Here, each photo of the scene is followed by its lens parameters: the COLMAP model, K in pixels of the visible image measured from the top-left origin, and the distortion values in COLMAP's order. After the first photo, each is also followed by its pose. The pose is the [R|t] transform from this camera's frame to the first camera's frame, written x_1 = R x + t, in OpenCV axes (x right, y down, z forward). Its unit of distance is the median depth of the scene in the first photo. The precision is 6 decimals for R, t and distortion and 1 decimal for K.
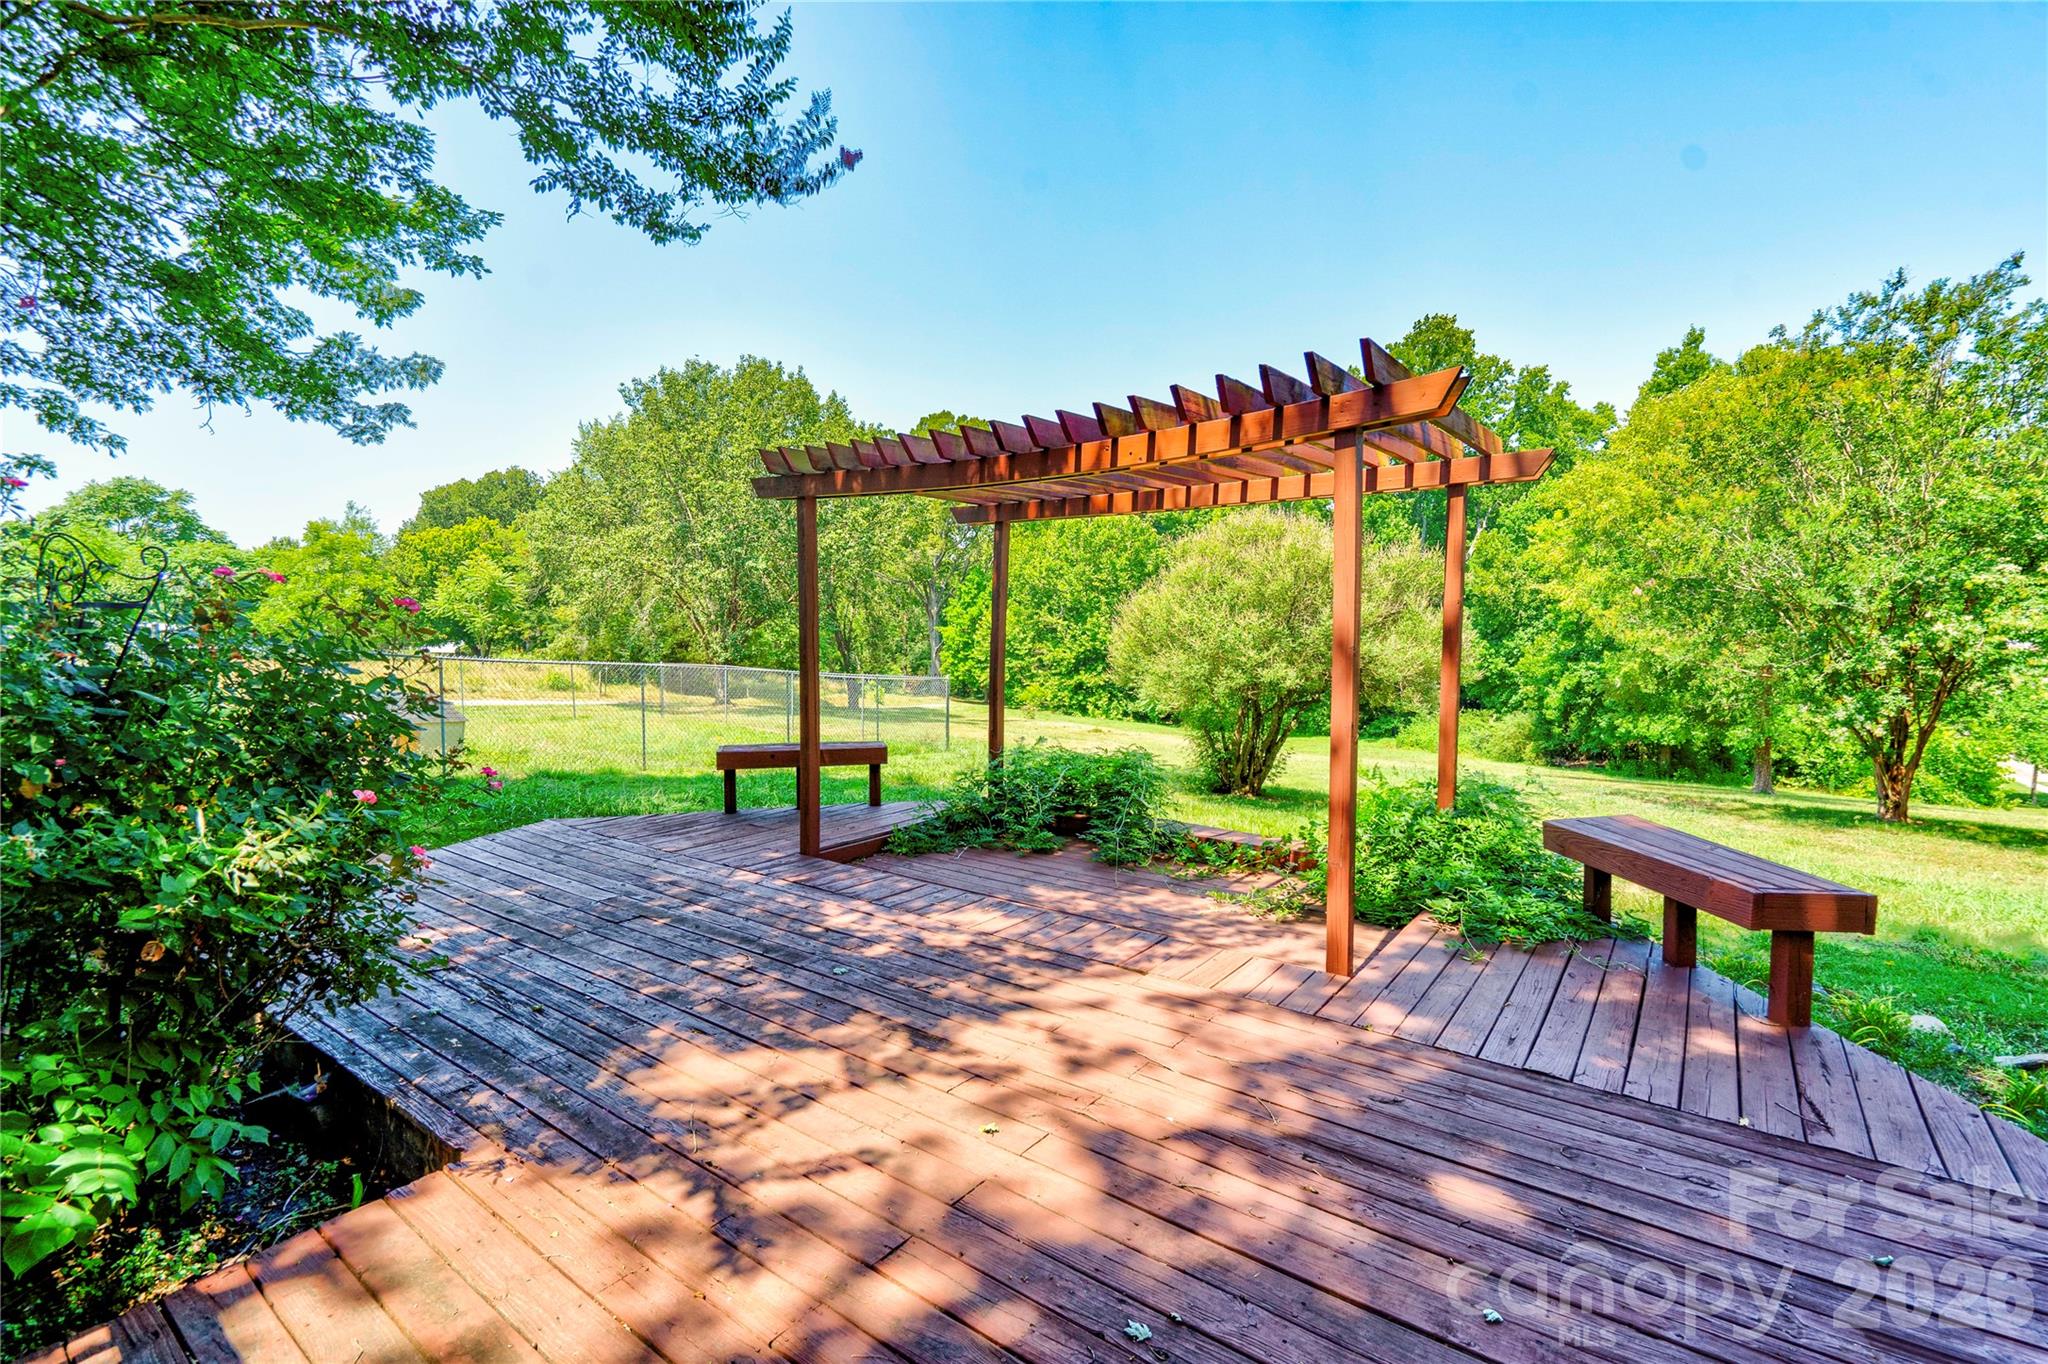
lens RADIAL K [[972.0, 0, 1012.6], [0, 972.0, 664.6], [0, 0, 1]] dist [0.003792, 0.000633]
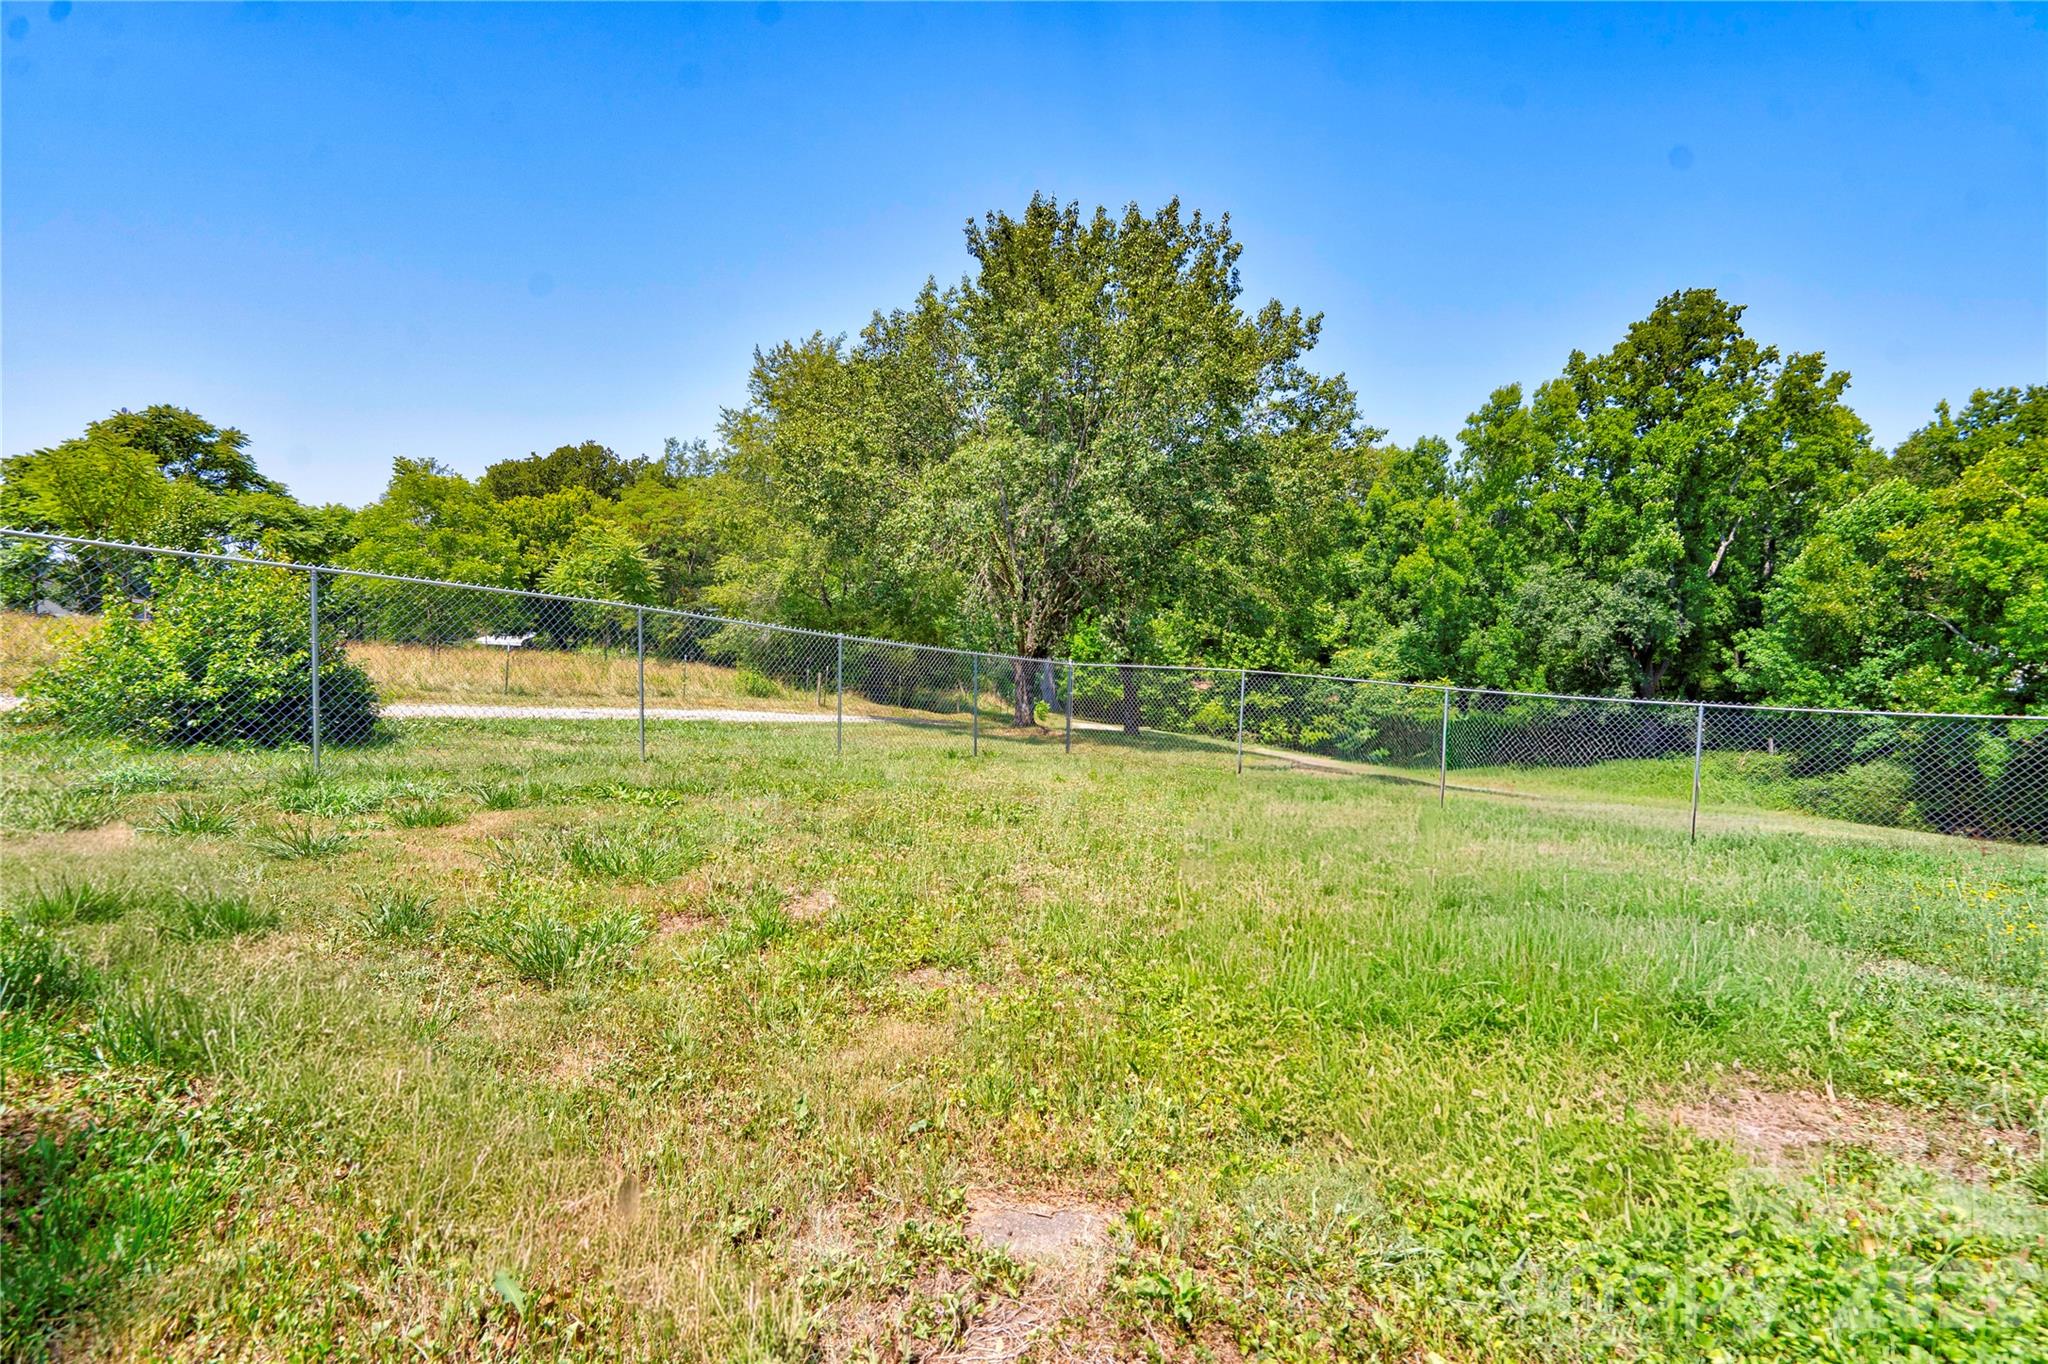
lens RADIAL K [[959.9, 0, 1019.4], [0, 959.9, 683.3], [0, 0, 1]] dist [0.003995, 0.000935]
pose [[0.999386, 0.034683, -0.005071, -0.326663], [-0.034658, 0.999387, 0.004858, 0.007711], [0.005236, -0.004680, 0.999975, 0.350487]]
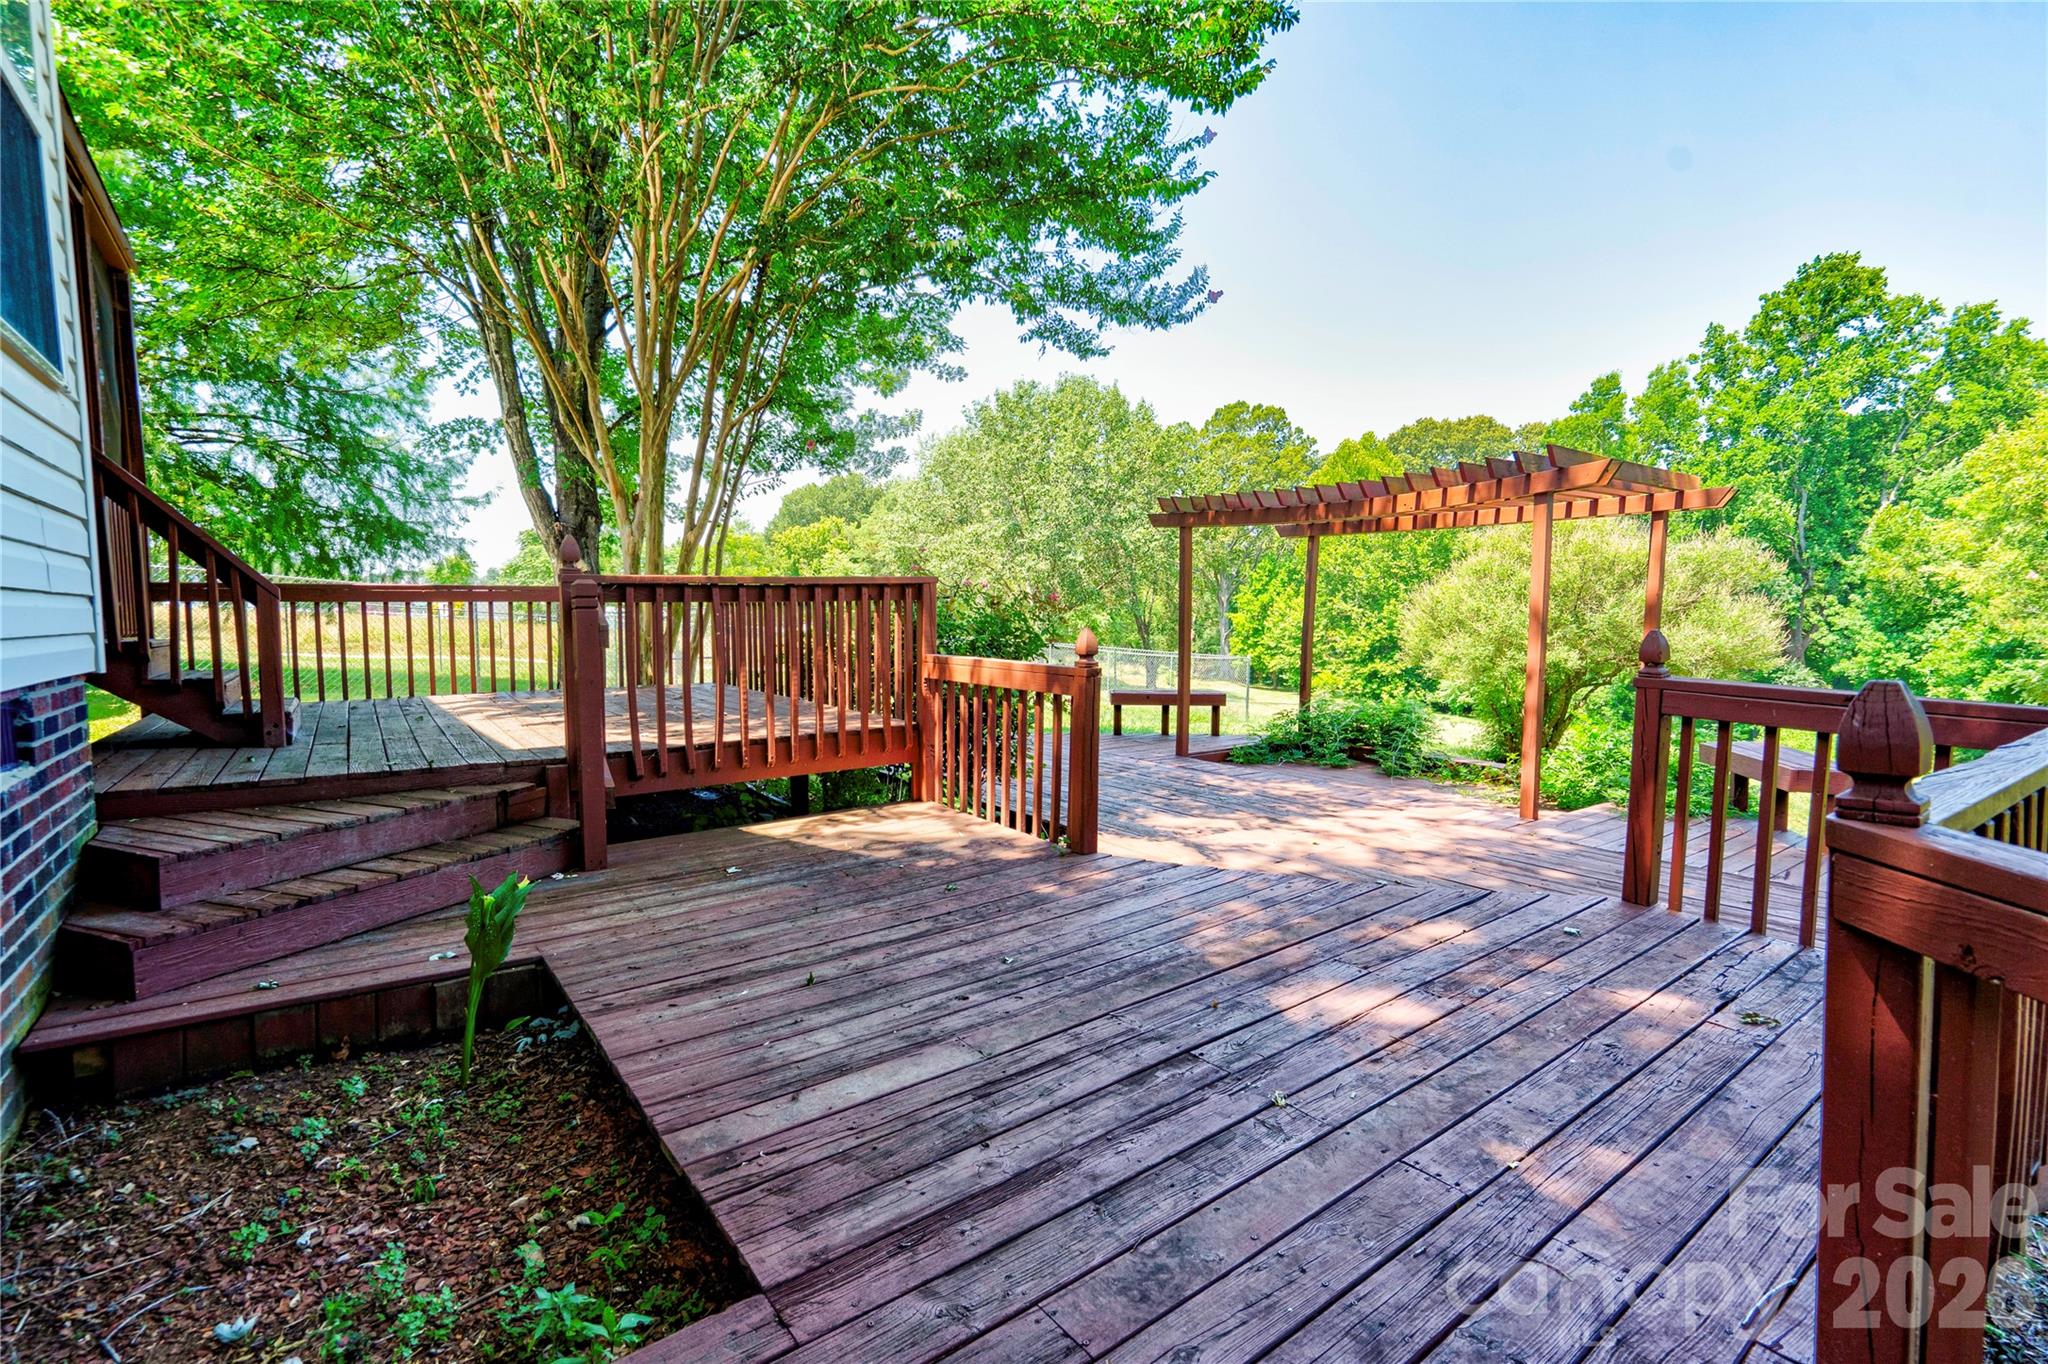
lens RADIAL K [[947.0, 0, 1009.7], [0, 947.0, 668.2], [0, 0, 1]] dist [0.000123, 0.011740]
pose [[0.955366, 0.023985, -0.294449, -0.003470], [-0.018284, 0.999589, 0.022101, 0.003193], [0.294858, -0.015731, 0.955412, -0.067026]]
